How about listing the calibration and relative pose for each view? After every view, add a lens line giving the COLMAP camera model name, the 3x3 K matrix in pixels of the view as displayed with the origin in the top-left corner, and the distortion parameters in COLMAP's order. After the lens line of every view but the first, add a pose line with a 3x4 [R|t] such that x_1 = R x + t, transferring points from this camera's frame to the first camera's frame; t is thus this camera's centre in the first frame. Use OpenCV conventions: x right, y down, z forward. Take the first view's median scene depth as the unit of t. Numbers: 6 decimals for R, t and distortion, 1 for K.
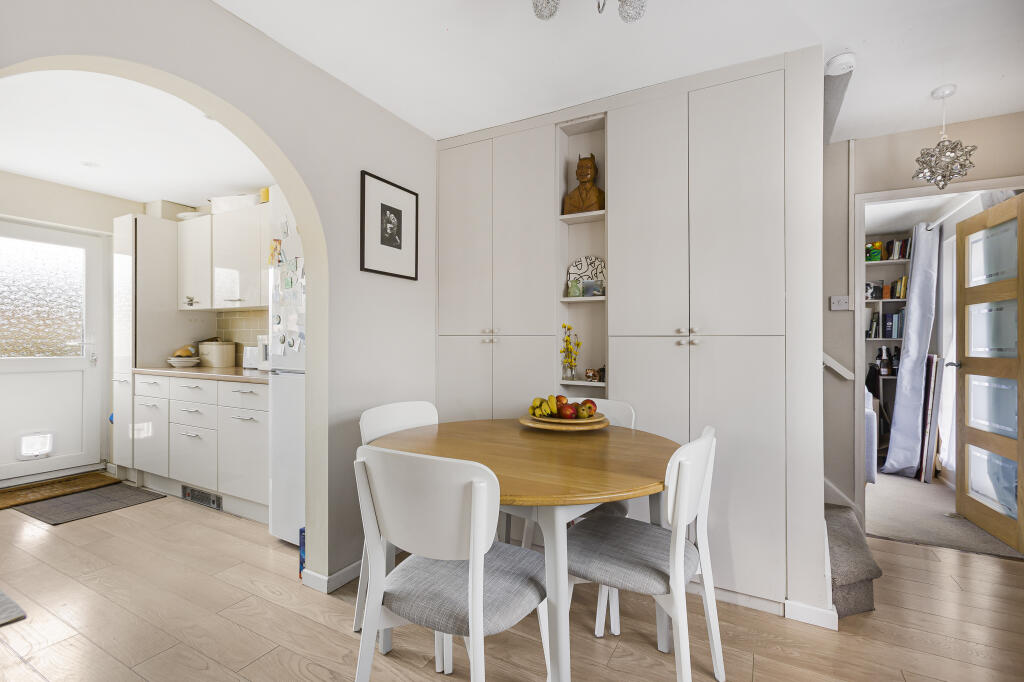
lens RADIAL K [[459.7, 0, 512.0], [0, 459.7, 341.0], [0, 0, 1]] dist [-0.014129, 0.013035]
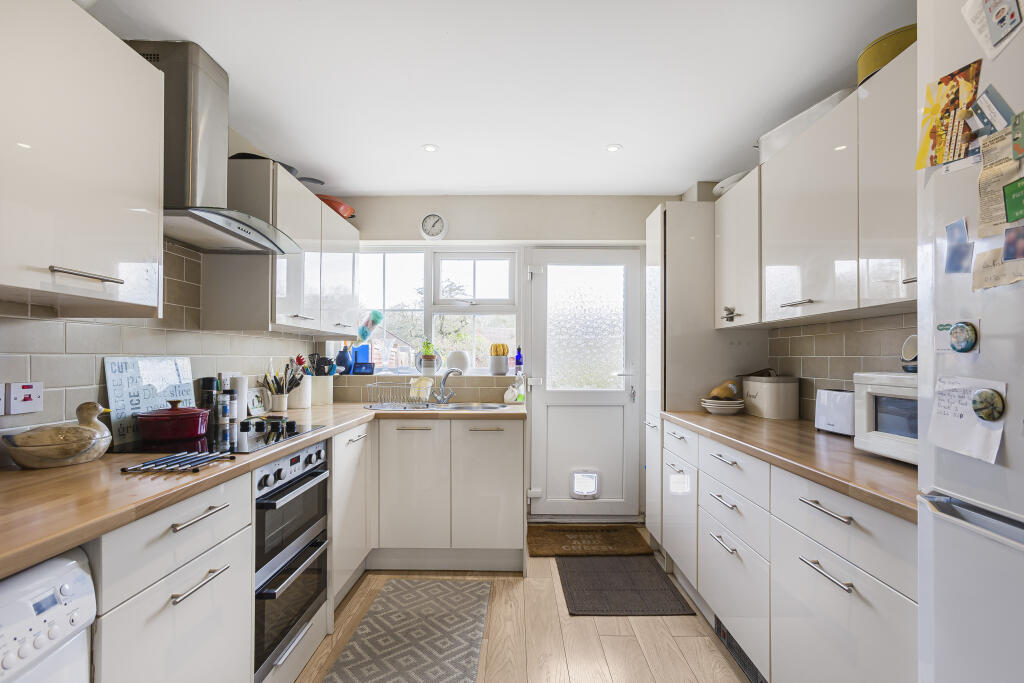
lens RADIAL K [[466.1, 0, 517.0], [0, 466.1, 358.5], [0, 0, 1]] dist [-0.002526, -0.000334]
pose [[0.481165, -0.005064, -0.876615, -0.401323], [0.002978, 0.999987, -0.004142, -0.033512], [0.876625, -0.000618, 0.481174, 0.623028]]
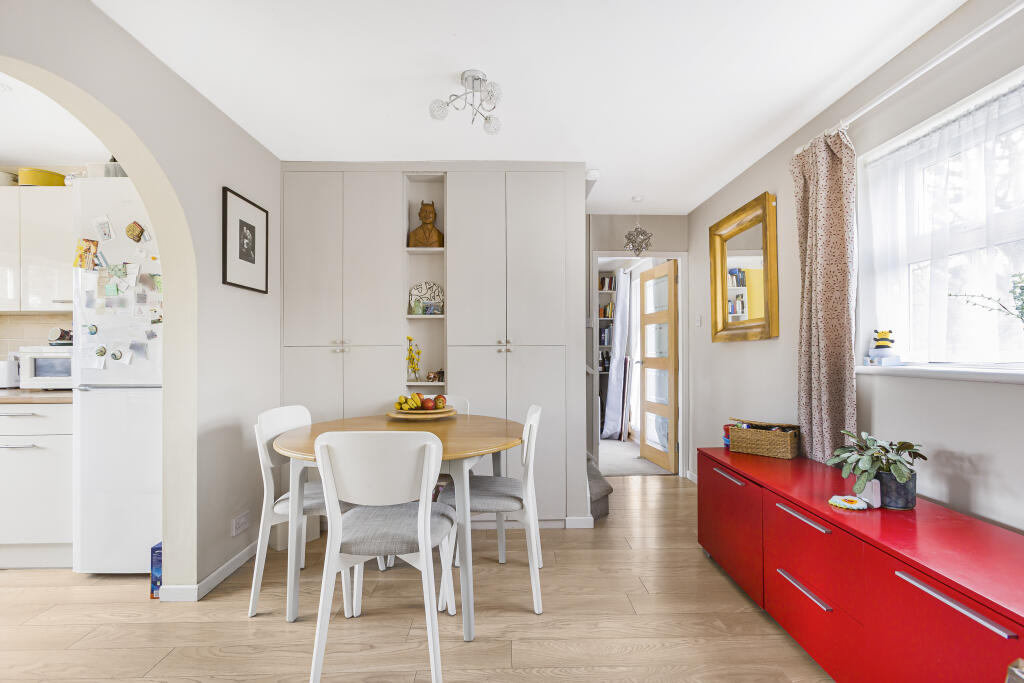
lens RADIAL K [[456.7, 0, 509.8], [0, 456.7, 351.4], [0, 0, 1]] dist [0.000593, 0.000083]
pose [[0.871457, -0.011793, 0.490330, -0.247740], [0.008425, 0.999923, 0.009075, -0.005043], [-0.490400, -0.003777, 0.871489, -0.190543]]
